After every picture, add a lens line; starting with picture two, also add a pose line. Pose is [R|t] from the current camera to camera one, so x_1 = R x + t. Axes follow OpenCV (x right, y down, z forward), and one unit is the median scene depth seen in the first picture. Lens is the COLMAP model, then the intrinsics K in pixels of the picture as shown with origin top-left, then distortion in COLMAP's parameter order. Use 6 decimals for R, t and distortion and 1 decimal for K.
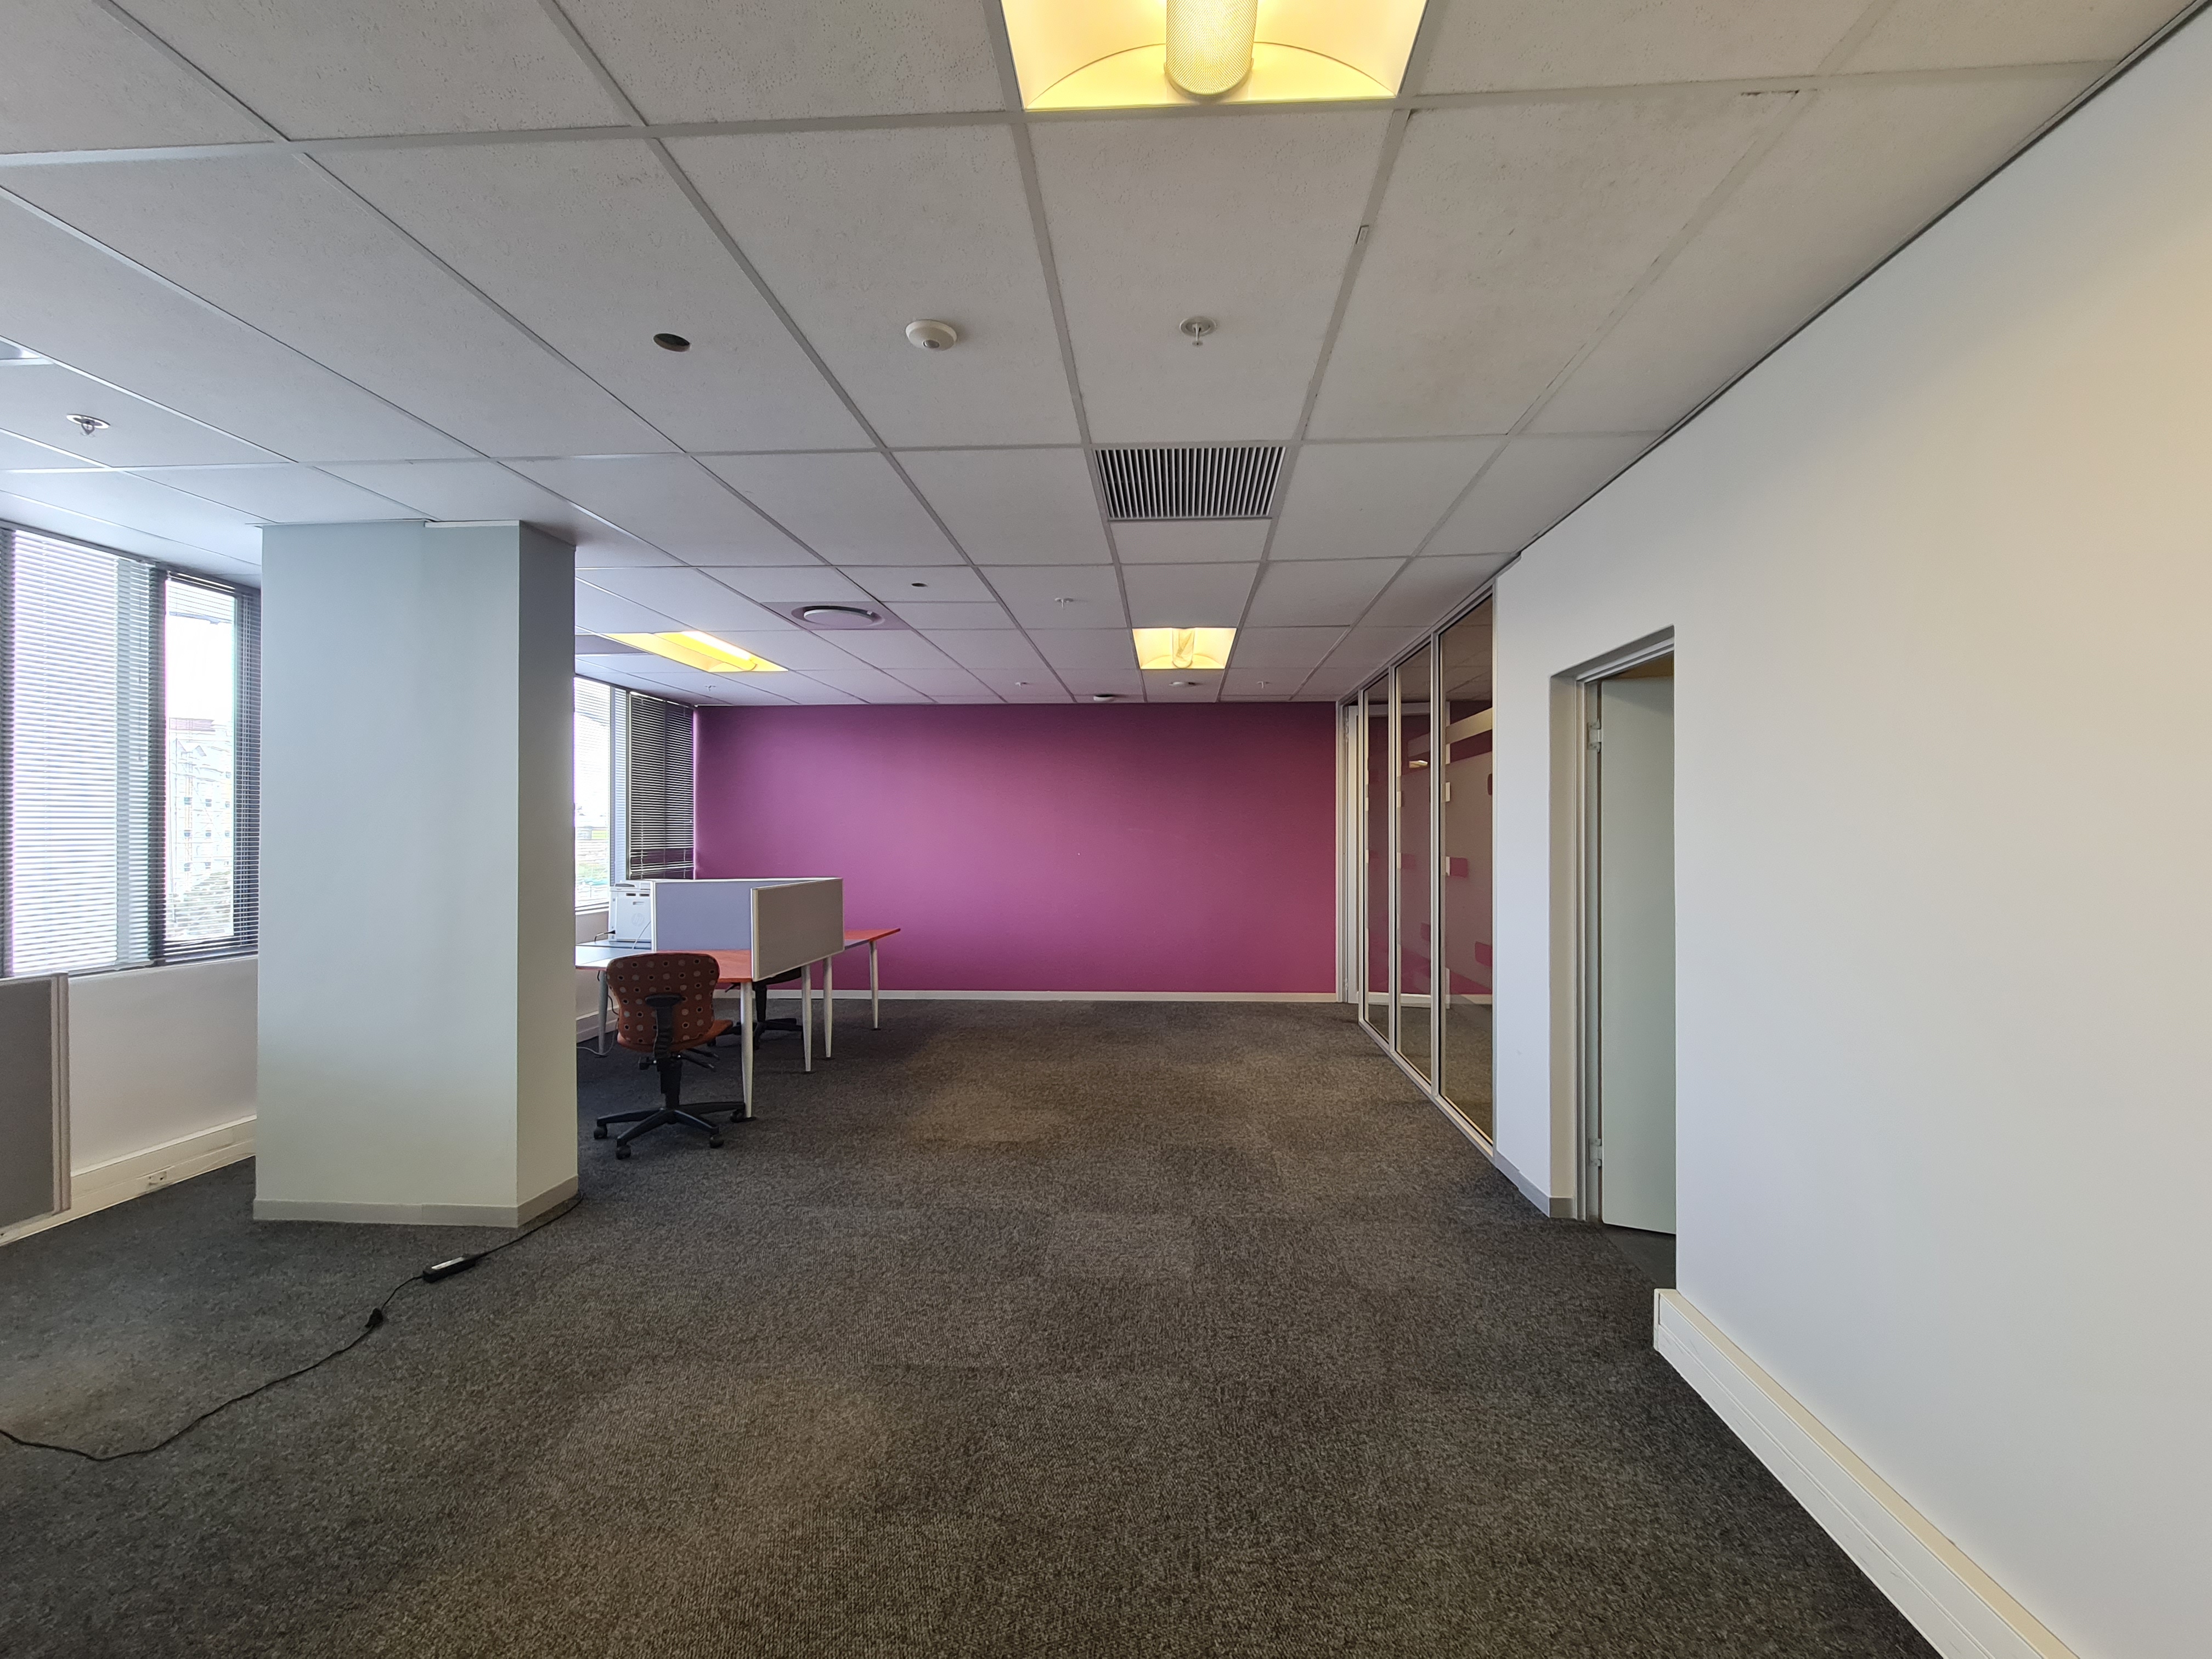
lens RADIAL K [[894.7, 0, 1126.0], [0, 894.7, 831.1], [0, 0, 1]] dist [0.004039, -0.003744]
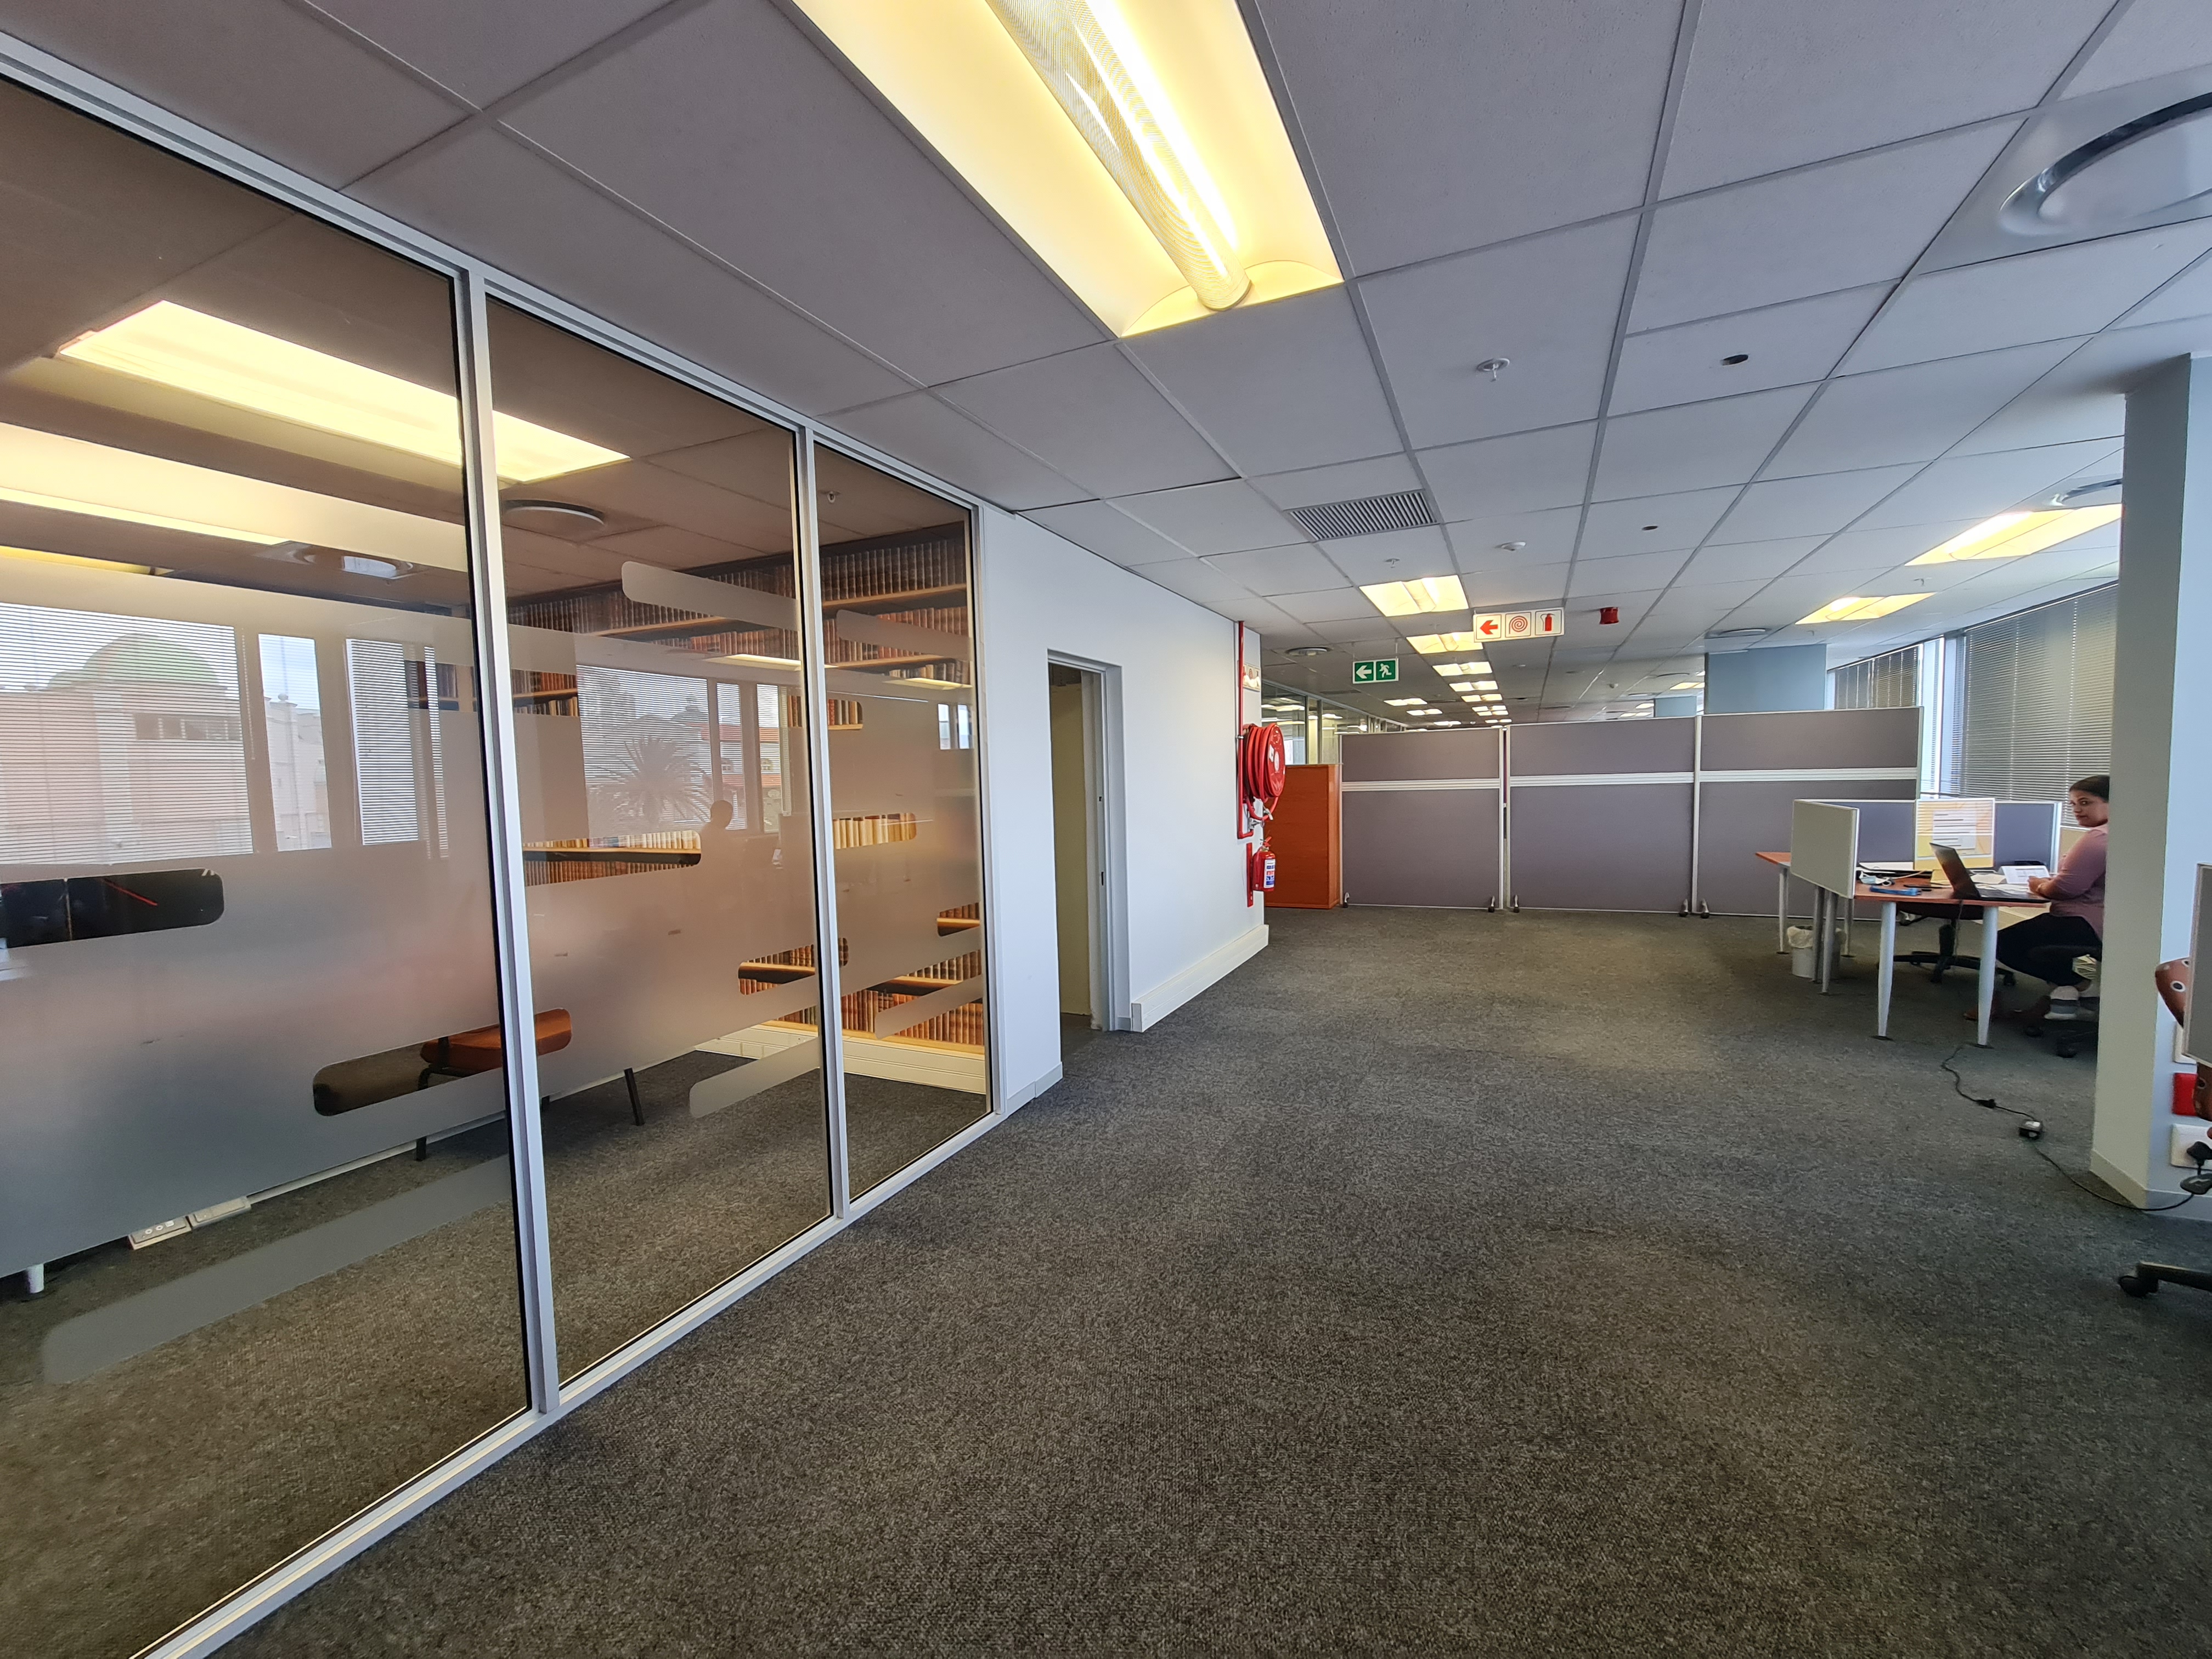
lens RADIAL K [[894.7, 0, 1126.0], [0, 894.7, 831.1], [0, 0, 1]] dist [0.004039, -0.003744]
pose [[-0.932766, 0.000576, 0.360482, -0.074314], [0.024398, 0.997806, 0.061538, 0.004976], [-0.359656, 0.066196, -0.930734, 2.173662]]
